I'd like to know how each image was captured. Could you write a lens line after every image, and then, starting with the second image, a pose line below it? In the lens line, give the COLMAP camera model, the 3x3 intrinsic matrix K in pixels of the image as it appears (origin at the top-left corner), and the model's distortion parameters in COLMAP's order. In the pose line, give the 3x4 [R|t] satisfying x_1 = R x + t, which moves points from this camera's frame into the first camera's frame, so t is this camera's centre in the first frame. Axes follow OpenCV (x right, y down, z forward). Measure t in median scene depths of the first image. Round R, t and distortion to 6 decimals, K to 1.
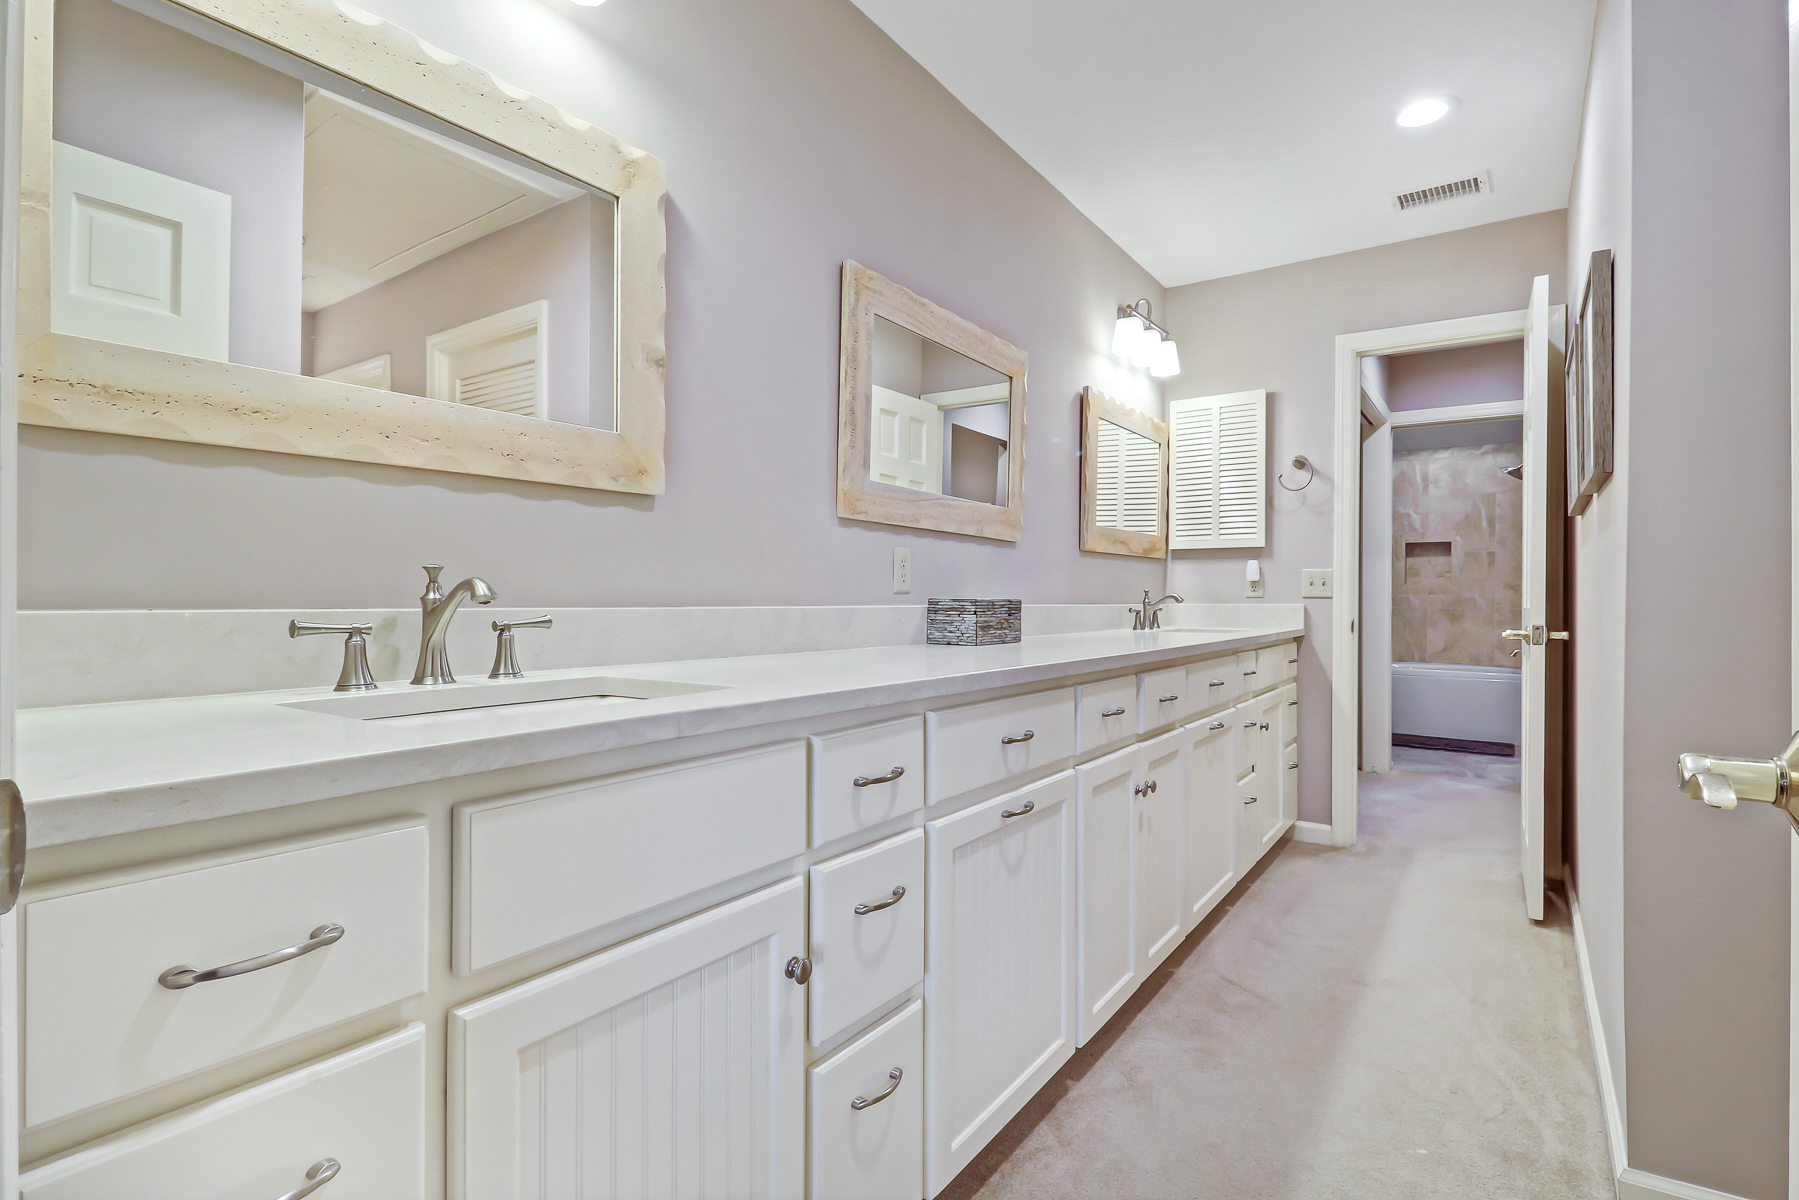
lens RADIAL K [[853.4, 0, 906.4], [0, 853.4, 603.2], [0, 0, 1]] dist [0.004731, -0.000116]
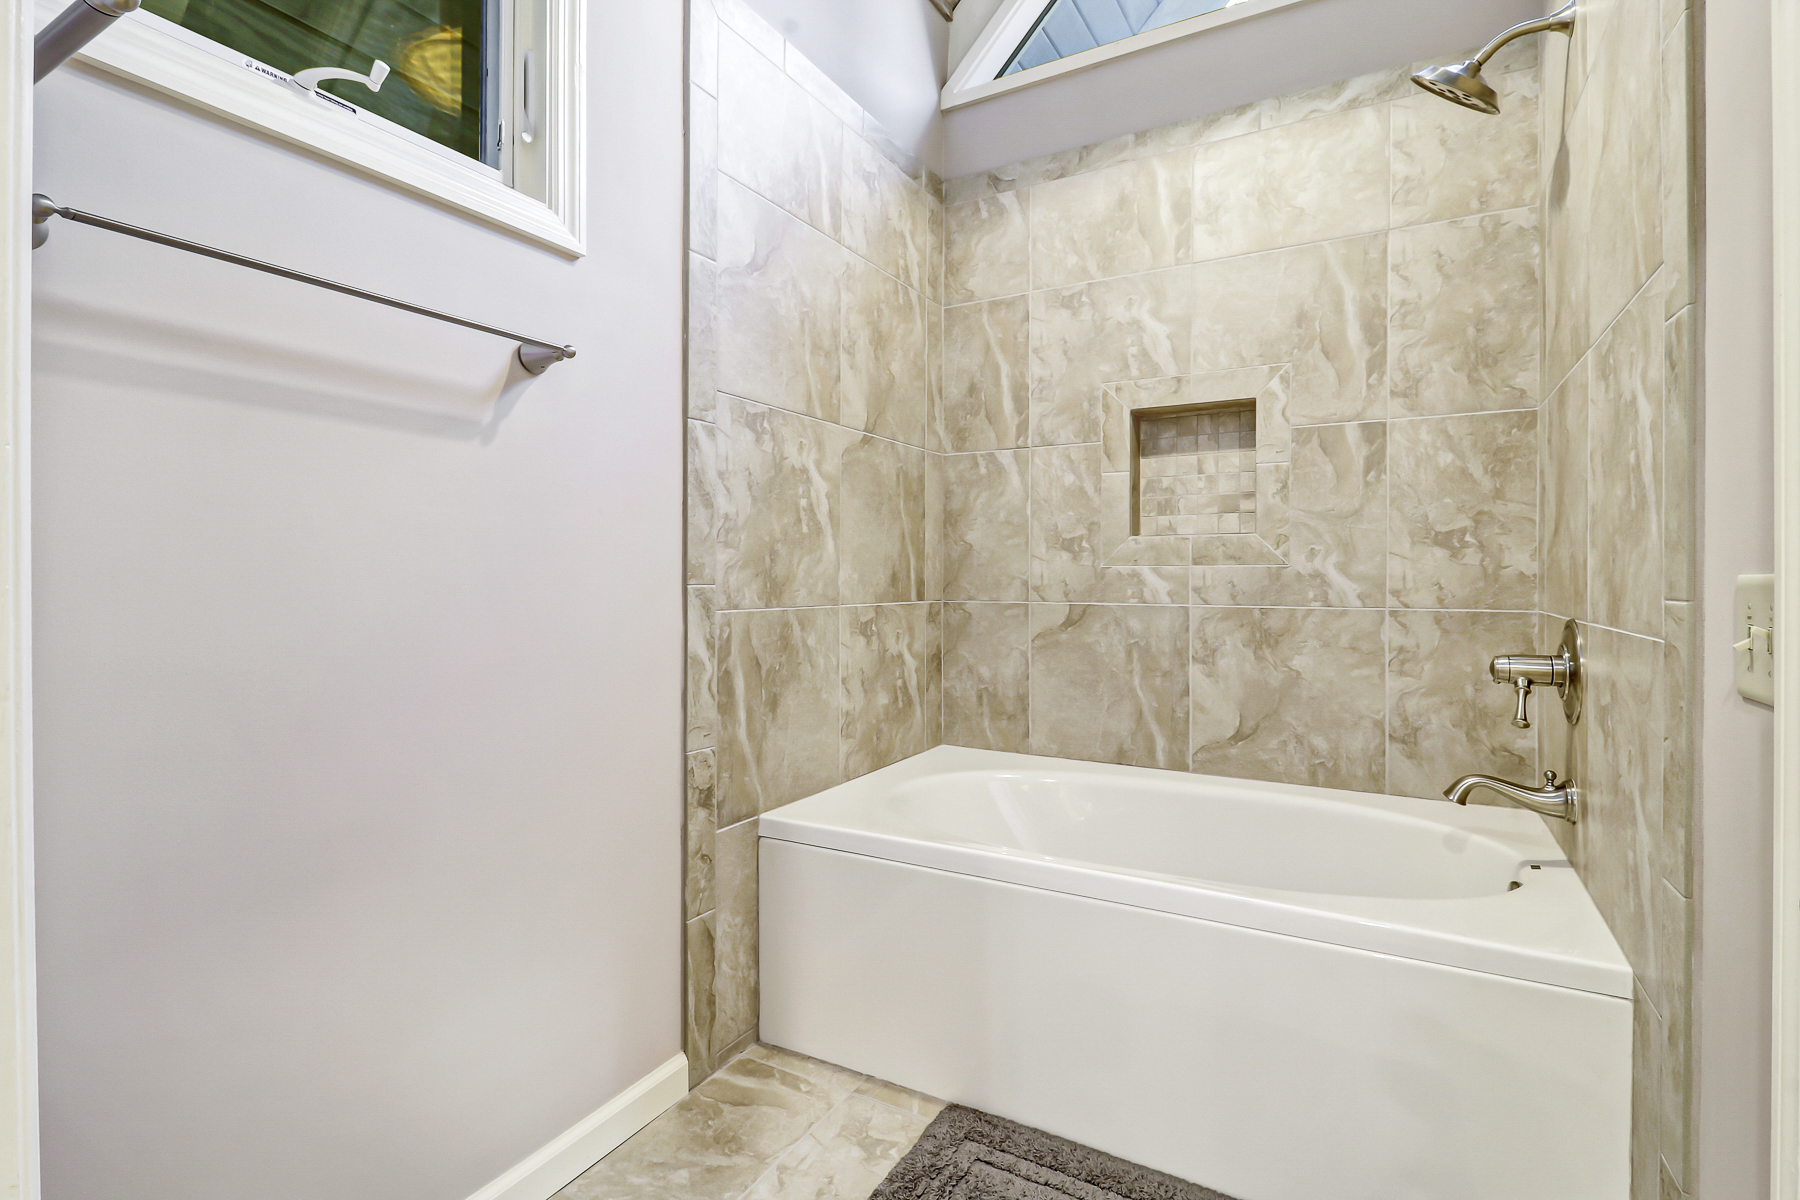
lens RADIAL K [[853.9, 0, 893.6], [0, 853.9, 584.8], [0, 0, 1]] dist [0.004731, -0.000116]
pose [[0.994182, -0.007409, 0.107458, 0.466190], [0.006626, 0.999949, 0.007643, -0.005636], [-0.107509, -0.006887, 0.994180, 0.694182]]
